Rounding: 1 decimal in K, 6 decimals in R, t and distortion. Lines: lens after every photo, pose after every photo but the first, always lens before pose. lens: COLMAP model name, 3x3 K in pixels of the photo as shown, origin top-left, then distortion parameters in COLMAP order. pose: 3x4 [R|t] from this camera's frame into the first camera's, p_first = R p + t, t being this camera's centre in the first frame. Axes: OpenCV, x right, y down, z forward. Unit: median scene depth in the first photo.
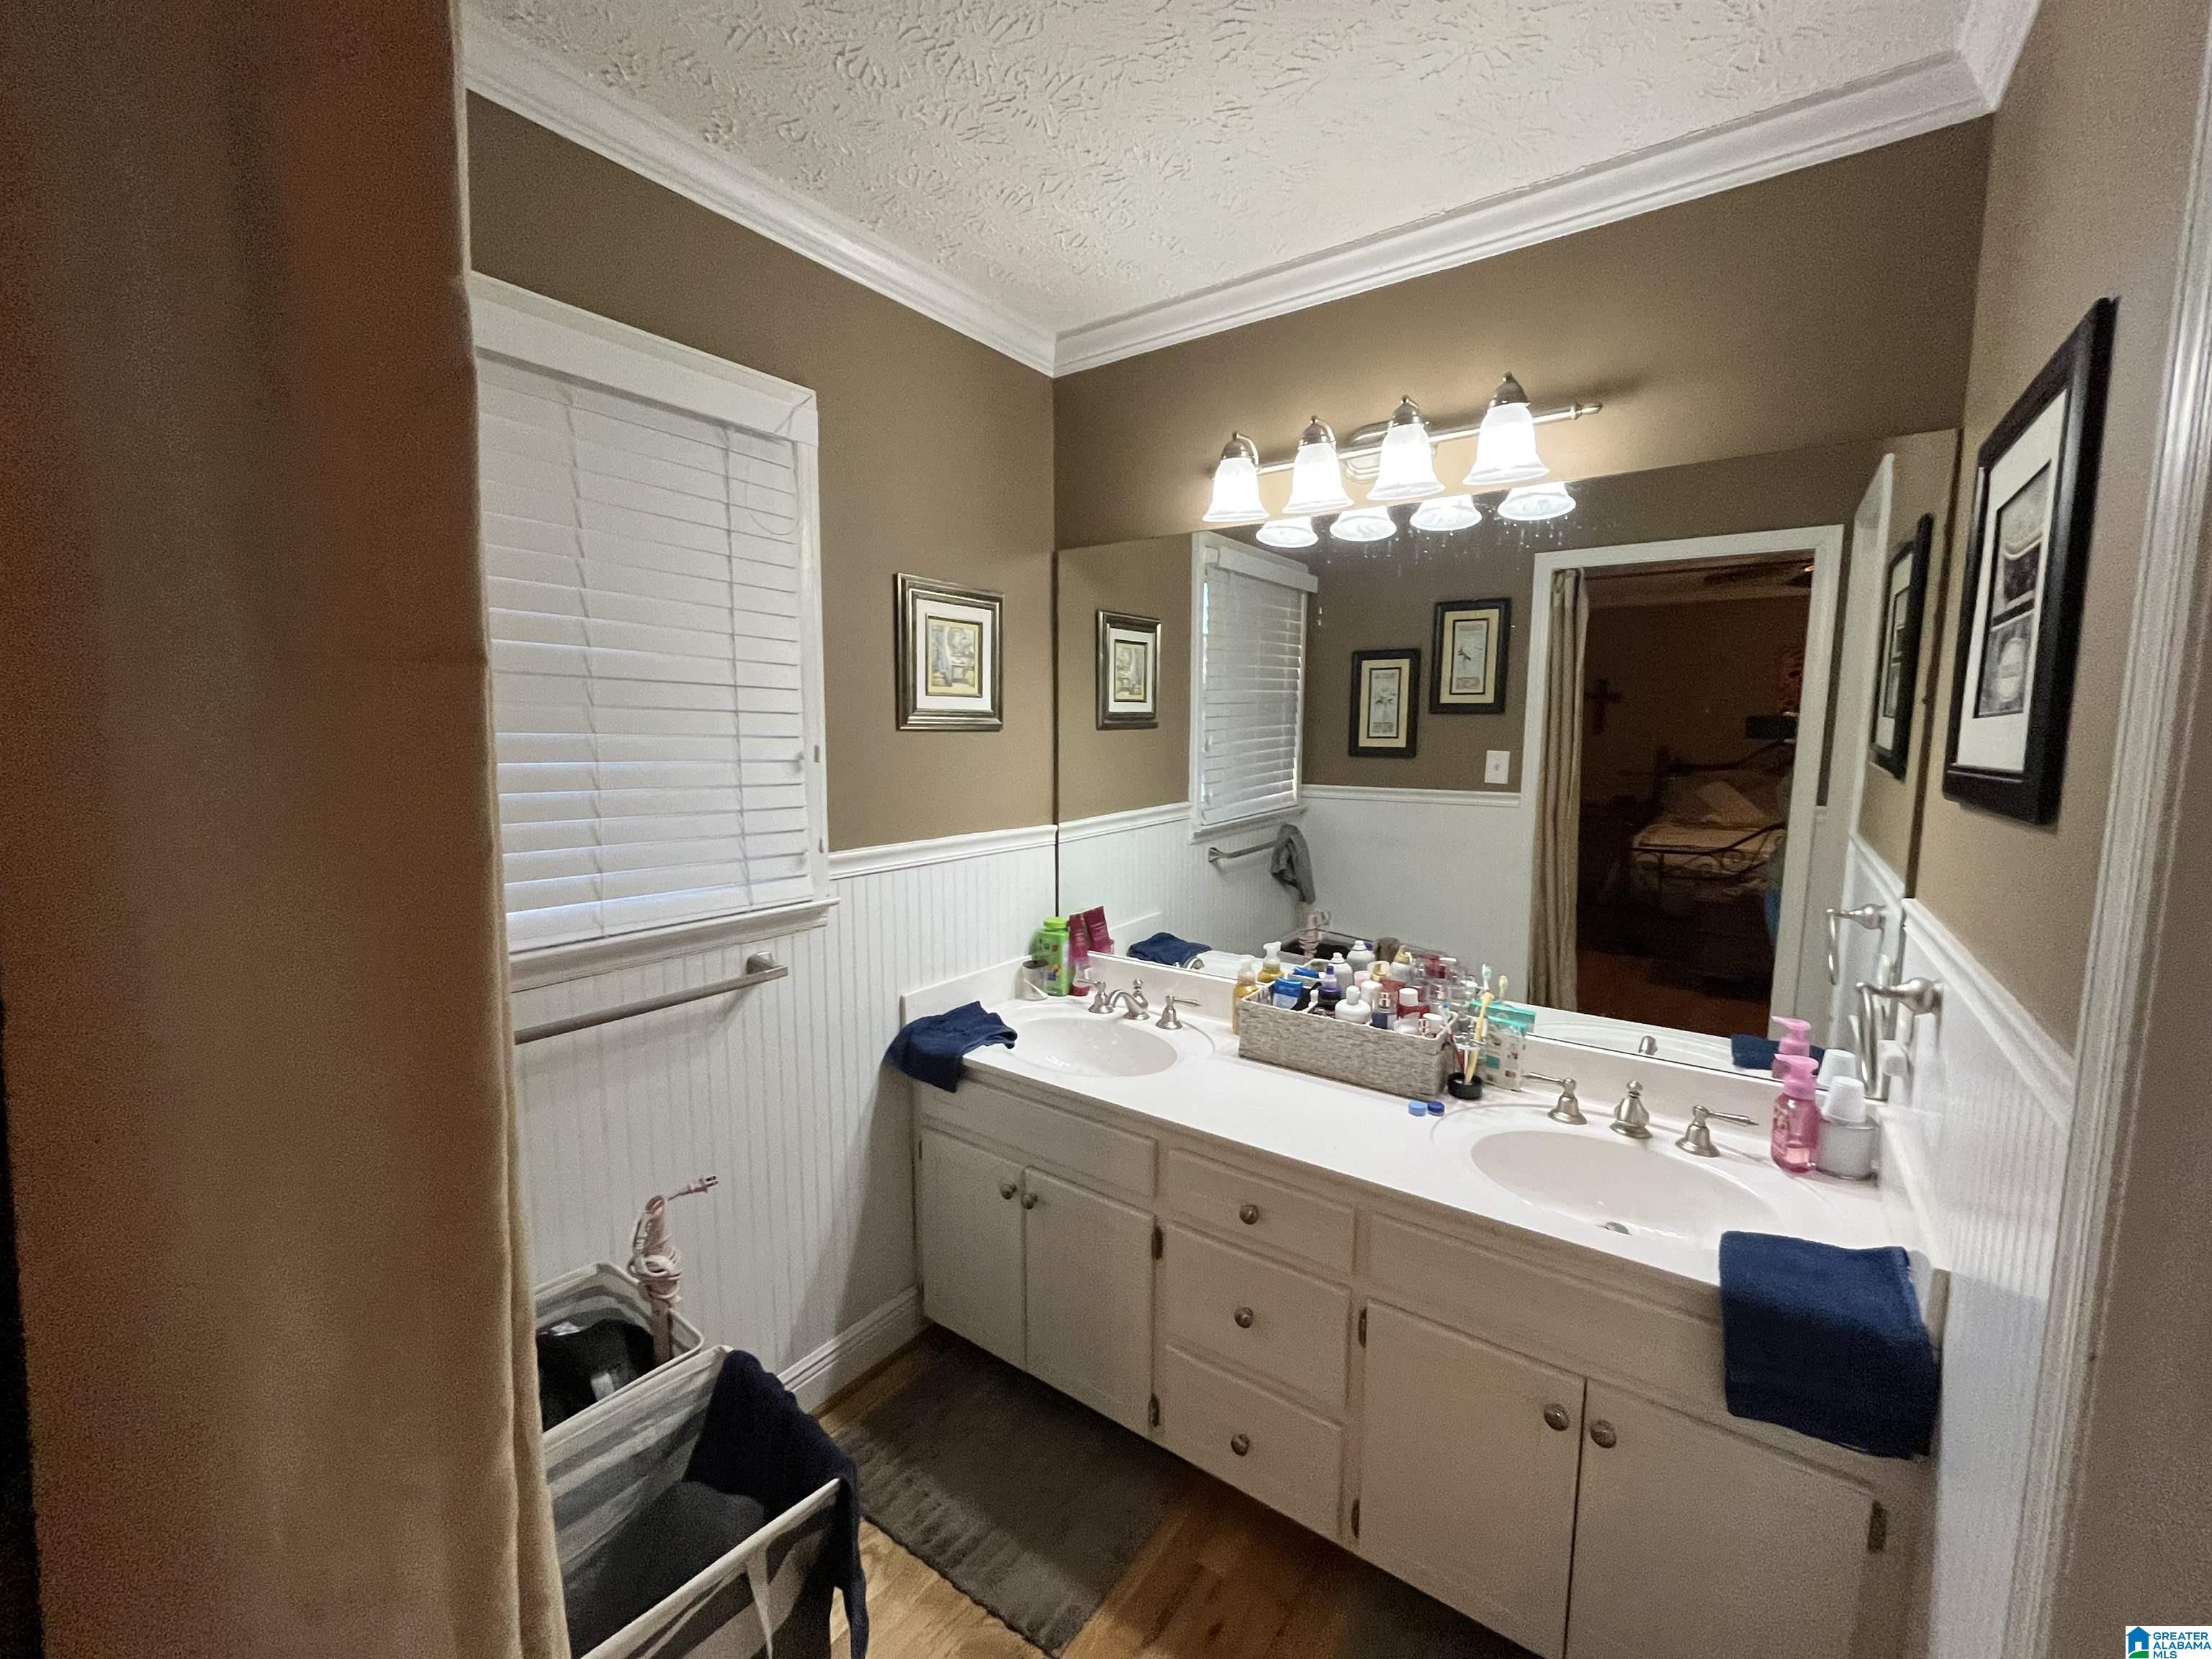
lens RADIAL K [[895.4, 0, 1101.9], [0, 895.4, 829.3], [0, 0, 1]] dist [-0.000780, -0.000643]
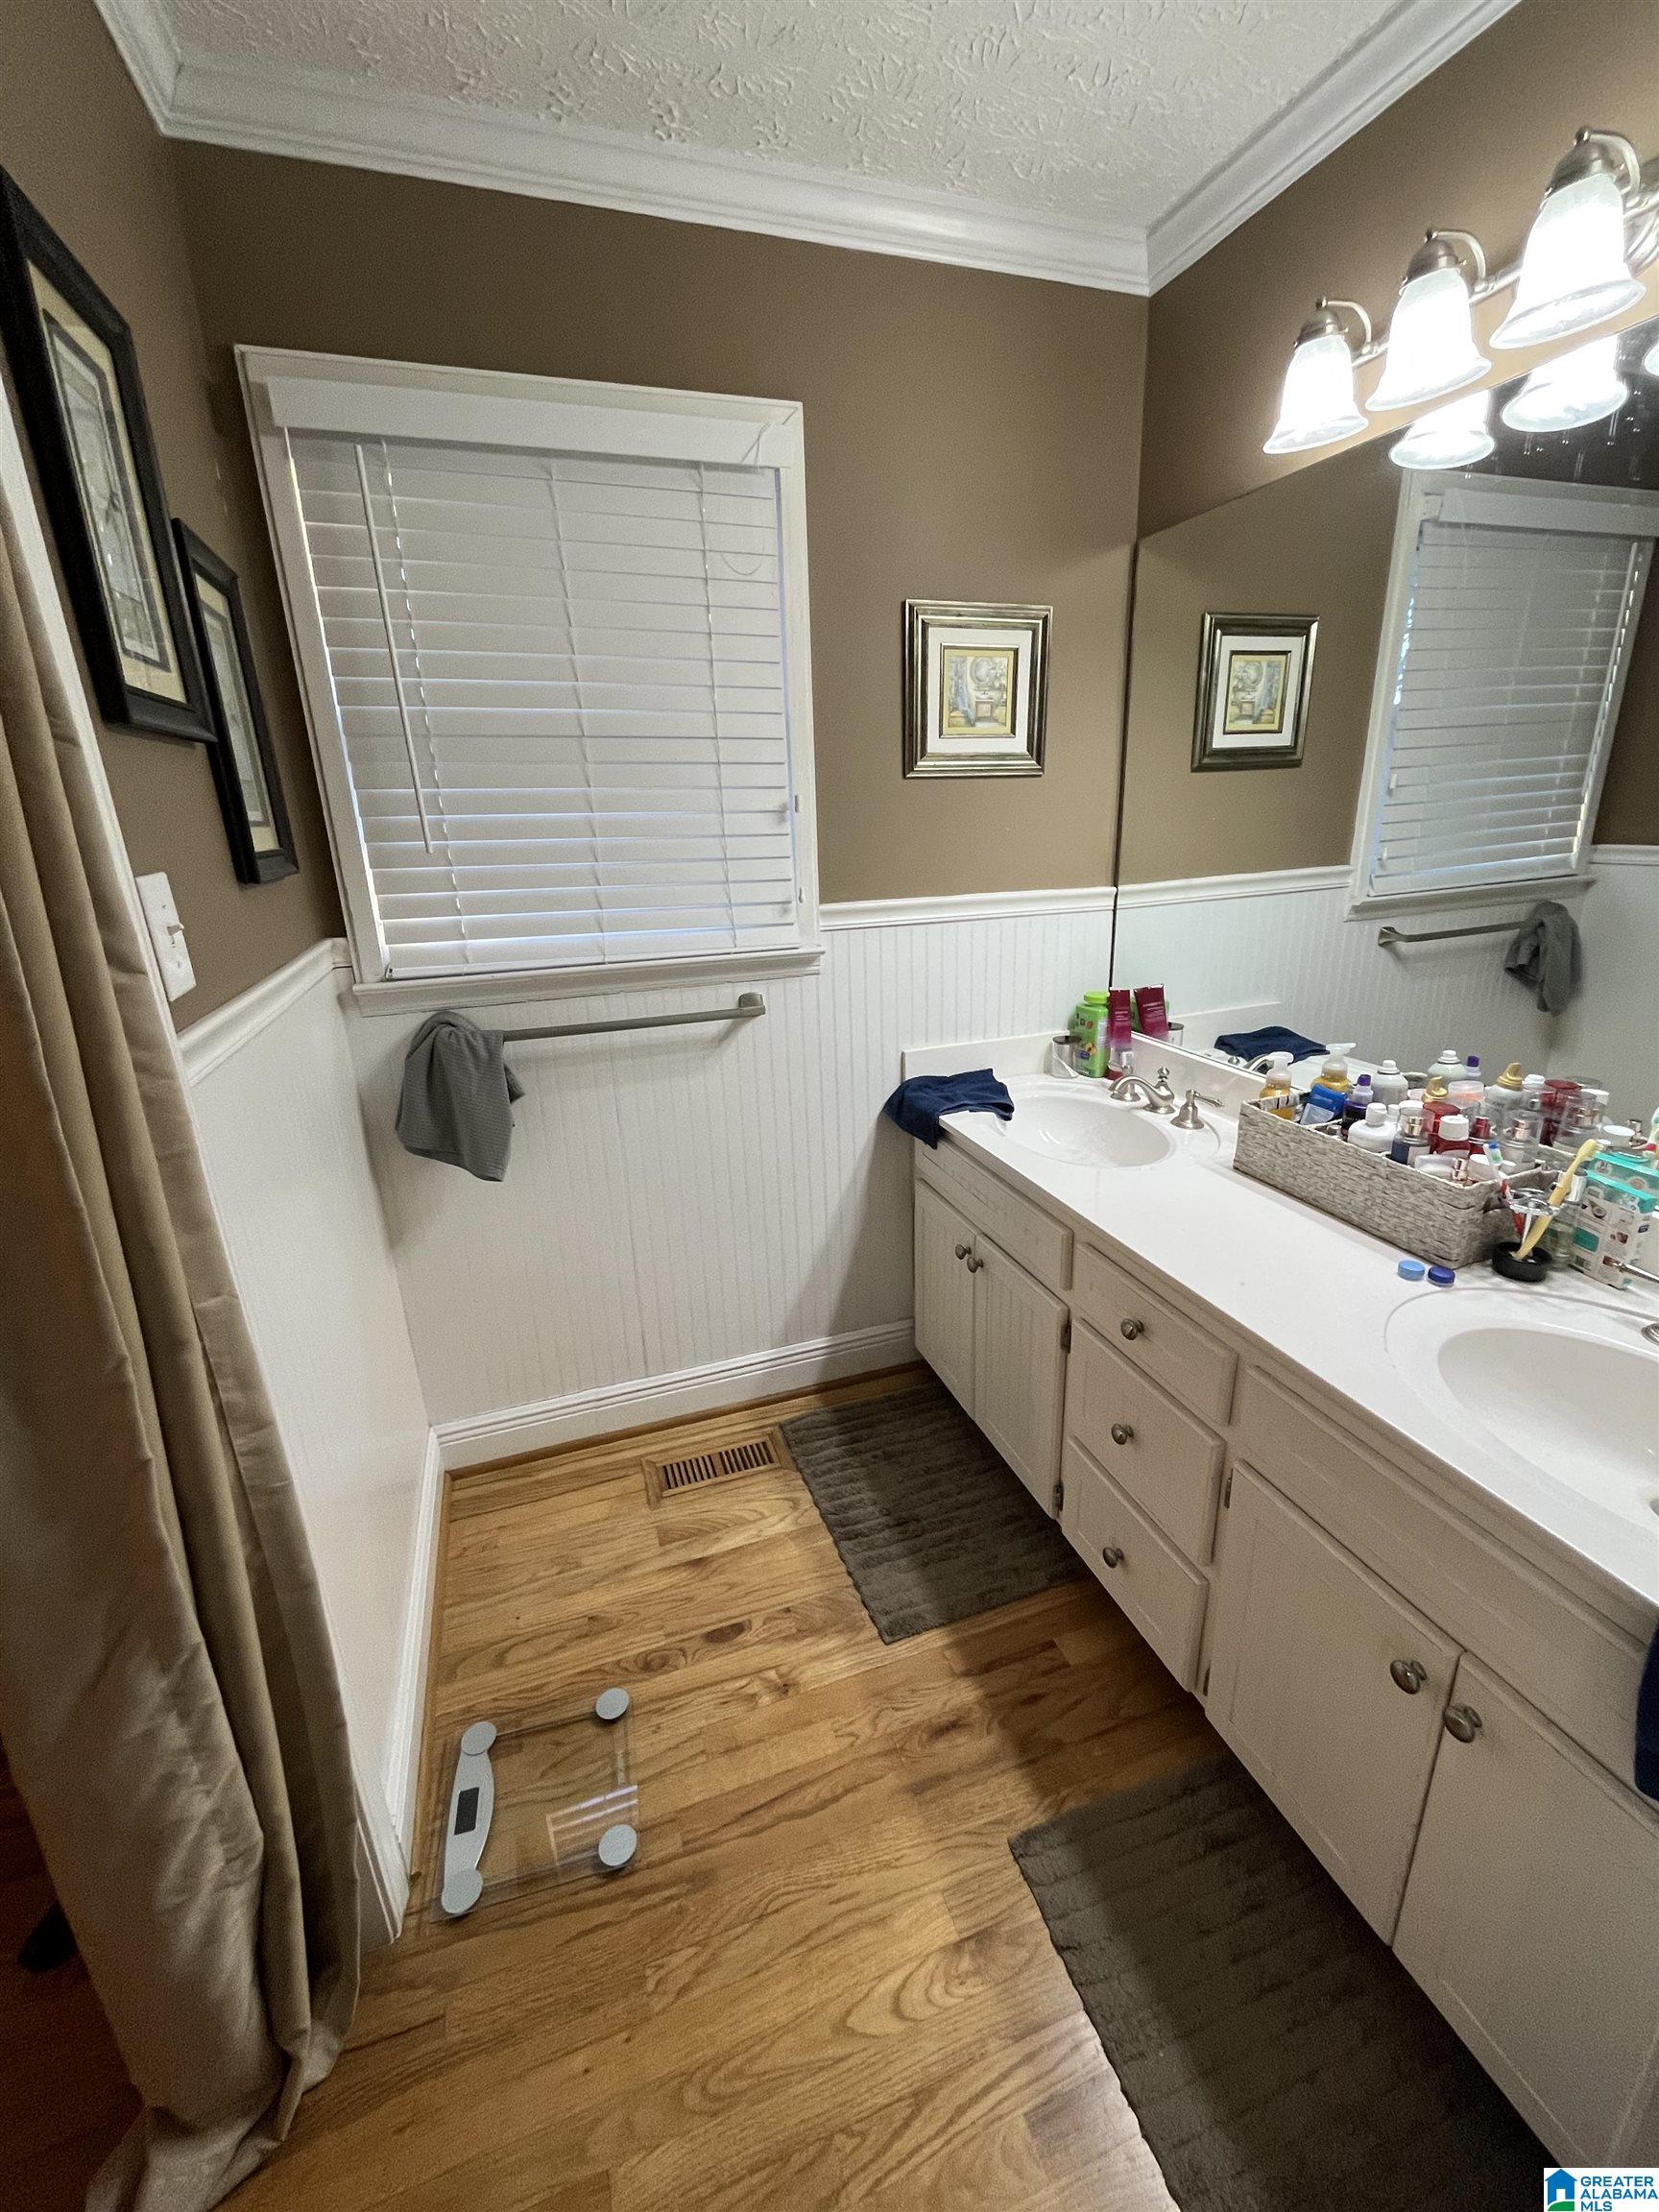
lens RADIAL K [[905.7, 0, 833.9], [0, 905.7, 1095.6], [0, 0, 1]] dist [0.003349, 0.000112]
pose [[0.821044, 0.144148, -0.552366, 0.290723], [-0.030803, 0.977372, 0.209274, 0.021183], [0.570033, -0.154809, 0.806905, 0.111802]]
